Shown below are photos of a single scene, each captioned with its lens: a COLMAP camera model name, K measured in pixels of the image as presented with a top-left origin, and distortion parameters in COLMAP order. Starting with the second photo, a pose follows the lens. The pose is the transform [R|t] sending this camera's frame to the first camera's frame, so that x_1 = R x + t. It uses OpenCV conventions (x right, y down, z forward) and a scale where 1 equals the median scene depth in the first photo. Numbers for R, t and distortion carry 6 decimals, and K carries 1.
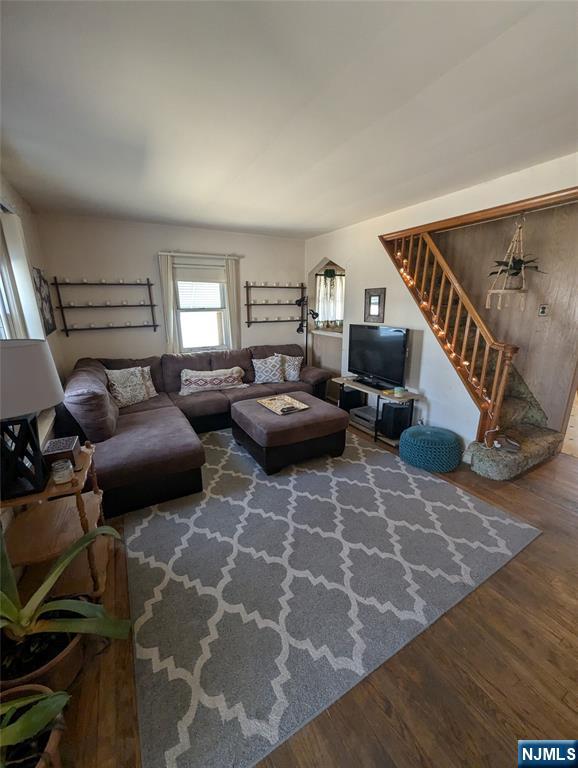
lens RADIAL K [[303.4, 0, 287.4], [0, 303.4, 386.7], [0, 0, 1]] dist [-0.002999, -0.001436]
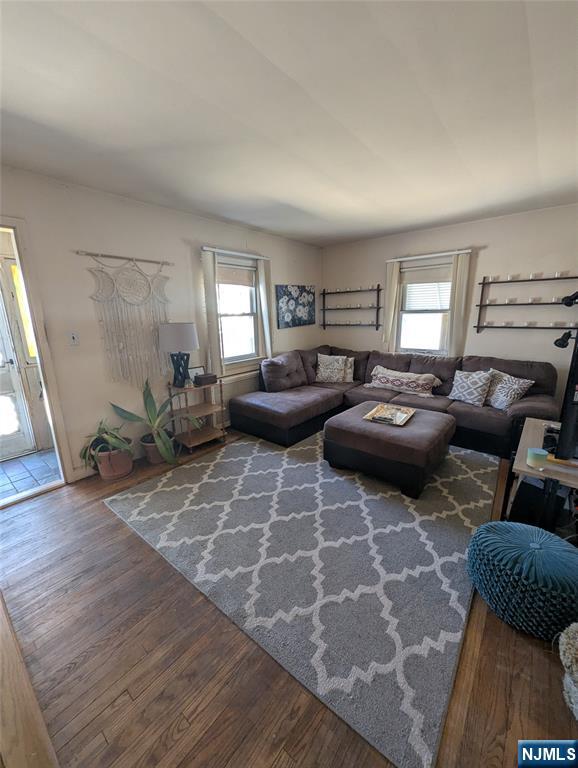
lens RADIAL K [[303.4, 0, 286.6], [0, 303.4, 384.4], [0, 0, 1]] dist [-0.002999, -0.001436]
pose [[0.357746, 0.217617, -0.908108, 0.594112], [-0.232692, 0.962566, 0.138999, -0.072055], [0.904363, 0.161583, 0.394992, 0.301295]]
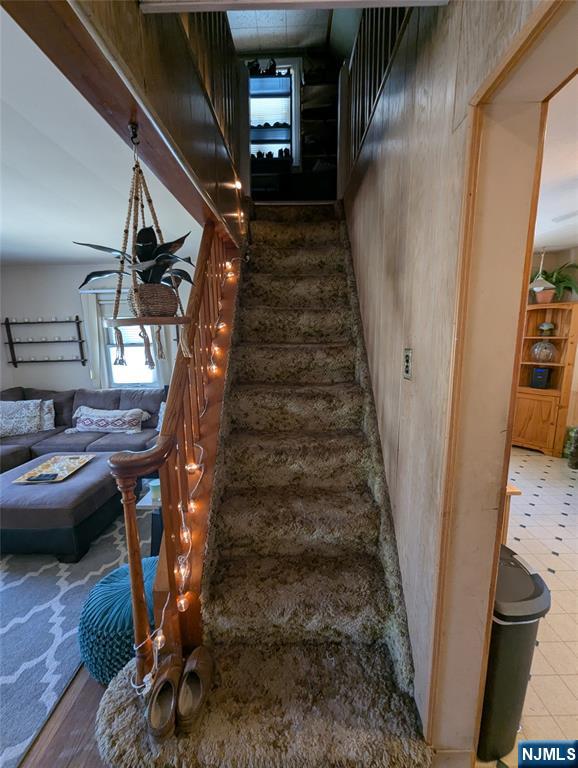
lens RADIAL K [[303.4, 0, 293.0], [0, 303.4, 383.2], [0, 0, 1]] dist [-0.002999, -0.001436]
pose [[0.867979, 0.073369, -0.491152, 0.768516], [-0.122981, 0.989976, -0.069453, -0.156486], [0.481133, 0.120686, 0.868301, 0.512668]]
